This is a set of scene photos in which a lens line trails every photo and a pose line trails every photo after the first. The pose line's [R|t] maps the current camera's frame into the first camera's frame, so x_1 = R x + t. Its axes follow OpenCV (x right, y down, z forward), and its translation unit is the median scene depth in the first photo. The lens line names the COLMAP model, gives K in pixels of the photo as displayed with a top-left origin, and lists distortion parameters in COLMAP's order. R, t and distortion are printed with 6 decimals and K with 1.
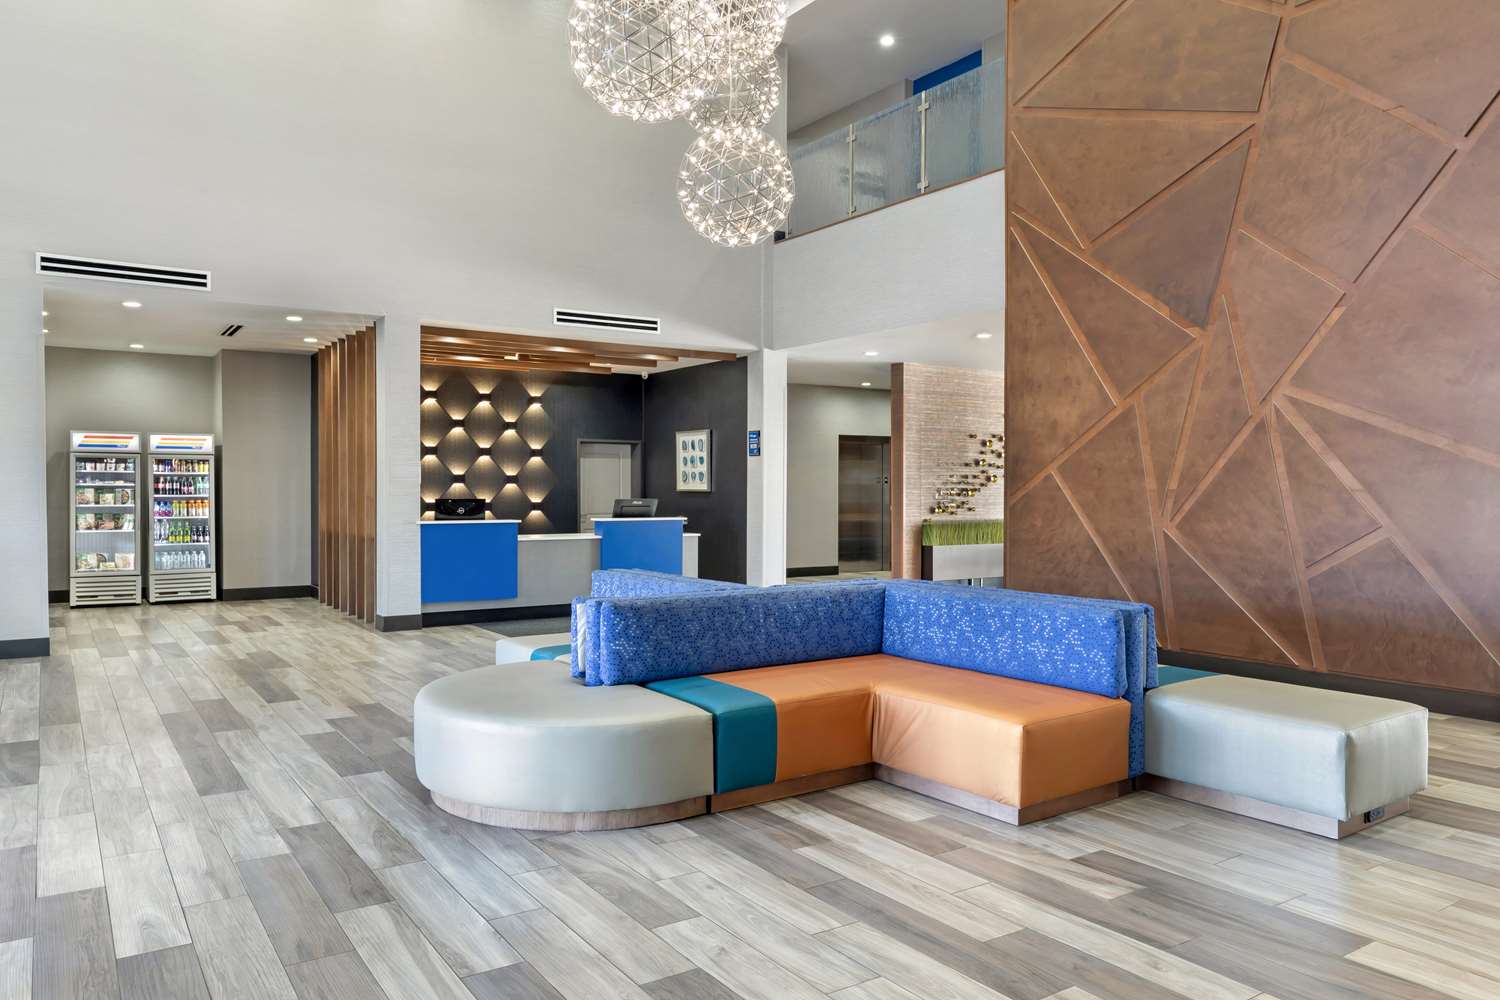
lens RADIAL K [[1036.7, 0, 750.9], [0, 1036.7, 493.5], [0, 0, 1]] dist [-0.005761, 0.000477]
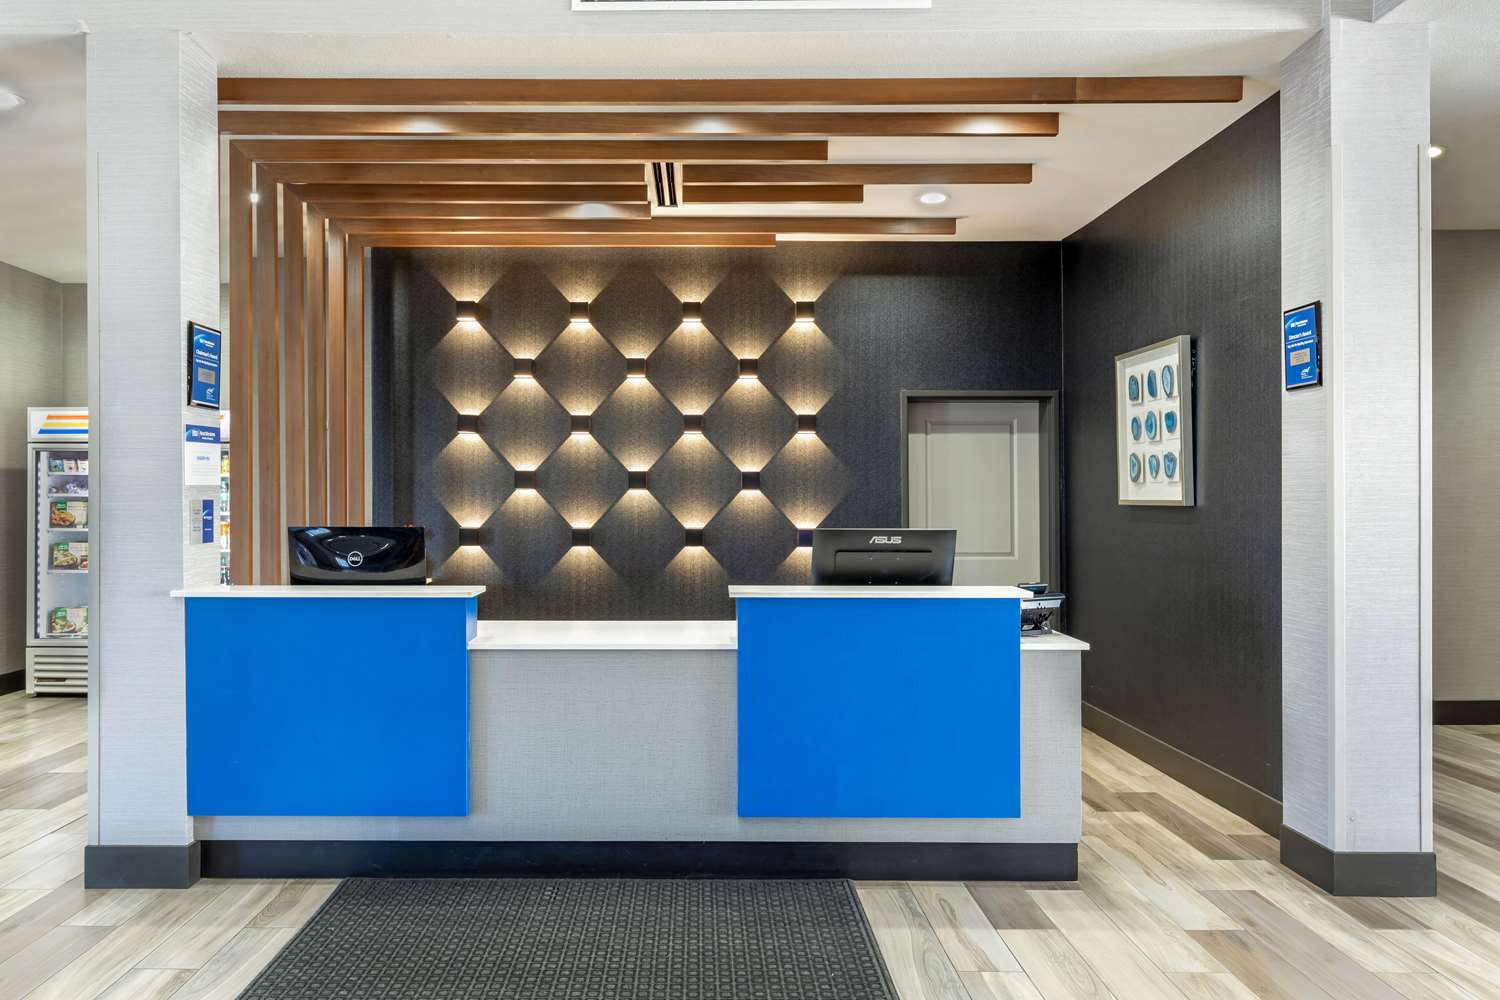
lens RADIAL K [[1062.3, 0, 747.7], [0, 1062.3, 502.5], [0, 0, 1]] dist [-0.014211, -0.002961]
pose [[0.830679, -0.002880, -0.556745, 0.037915], [-0.000884, 0.999979, -0.006491, -0.000609], [0.556751, 0.005884, 0.830658, 0.608637]]
